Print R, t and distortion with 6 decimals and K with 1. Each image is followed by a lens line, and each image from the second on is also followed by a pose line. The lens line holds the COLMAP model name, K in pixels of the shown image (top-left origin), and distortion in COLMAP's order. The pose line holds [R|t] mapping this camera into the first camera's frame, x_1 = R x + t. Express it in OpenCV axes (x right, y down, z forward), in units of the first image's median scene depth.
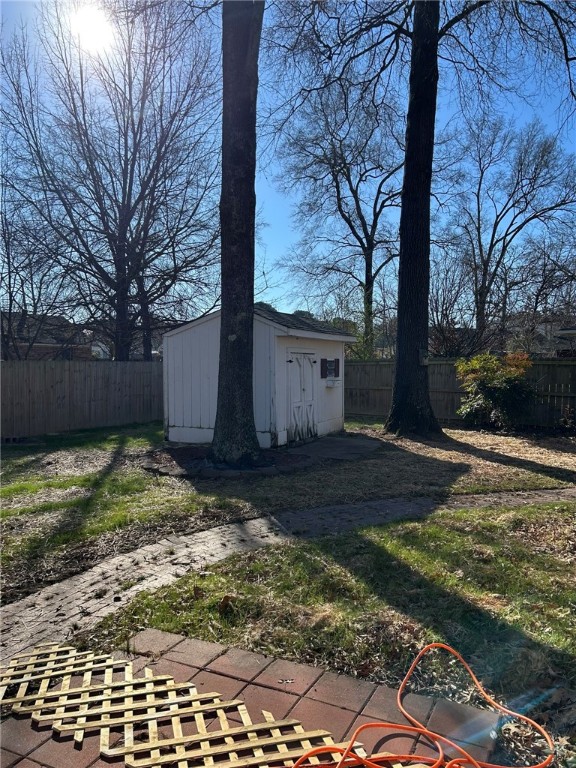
lens RADIAL K [[576.0, 0, 289.6], [0, 576.0, 390.9], [0, 0, 1]] dist [0.046714, -0.052319]
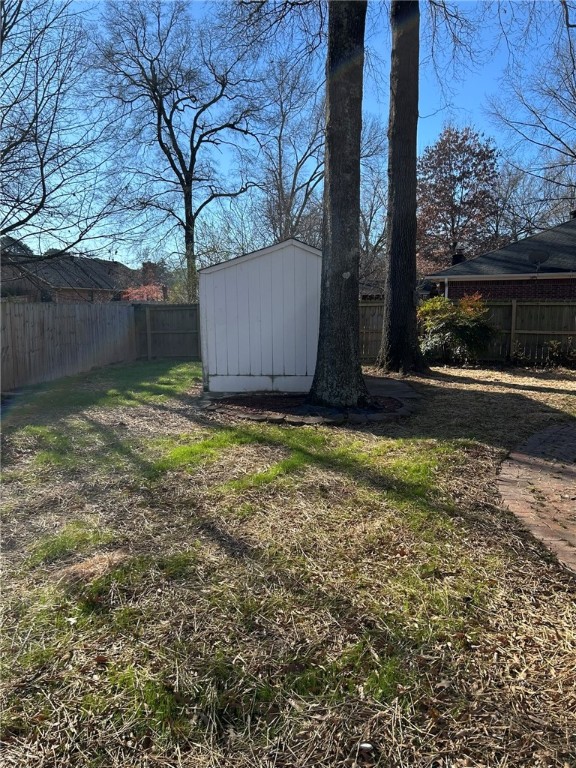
lens RADIAL K [[576.0, 0, 289.6], [0, 576.0, 390.9], [0, 0, 1]] dist [0.046714, -0.052319]
pose [[0.919223, -0.061024, 0.388980, -0.102481], [0.023889, 0.994740, 0.099604, -0.000222], [-0.393013, -0.082266, 0.915846, 0.029820]]
